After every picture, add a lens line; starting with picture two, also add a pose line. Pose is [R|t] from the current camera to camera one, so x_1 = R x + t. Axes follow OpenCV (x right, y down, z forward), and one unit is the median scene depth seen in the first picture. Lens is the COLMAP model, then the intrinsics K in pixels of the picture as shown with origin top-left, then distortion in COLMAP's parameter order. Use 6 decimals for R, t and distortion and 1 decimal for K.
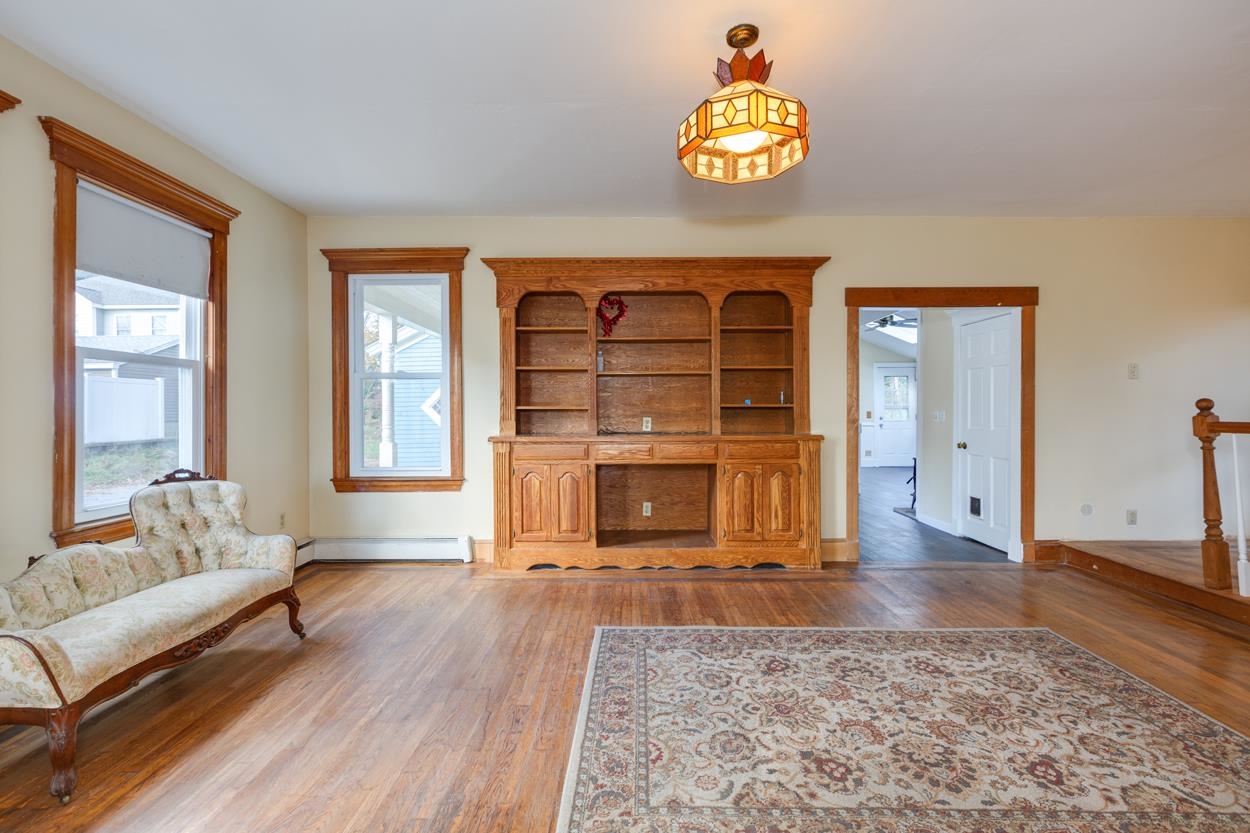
lens RADIAL K [[562.4, 0, 628.4], [0, 562.4, 401.0], [0, 0, 1]] dist [0.001281, -0.000753]
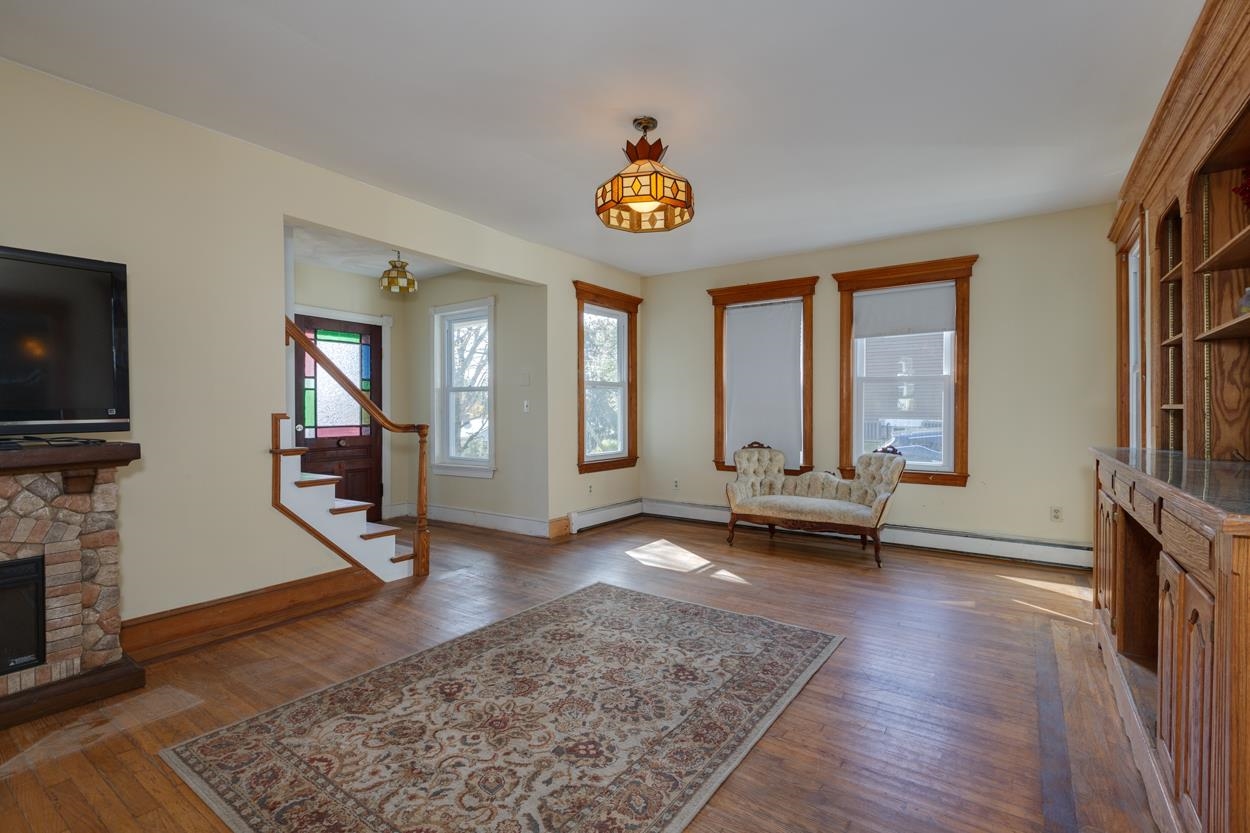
lens RADIAL K [[562.4, 0, 623.5], [0, 562.4, 406.3], [0, 0, 1]] dist [0.001281, -0.000753]
pose [[-0.573442, -0.003539, -0.819239, 1.117160], [0.012938, 0.999827, -0.013375, 0.020203], [0.819144, -0.018269, -0.573297, 1.473152]]
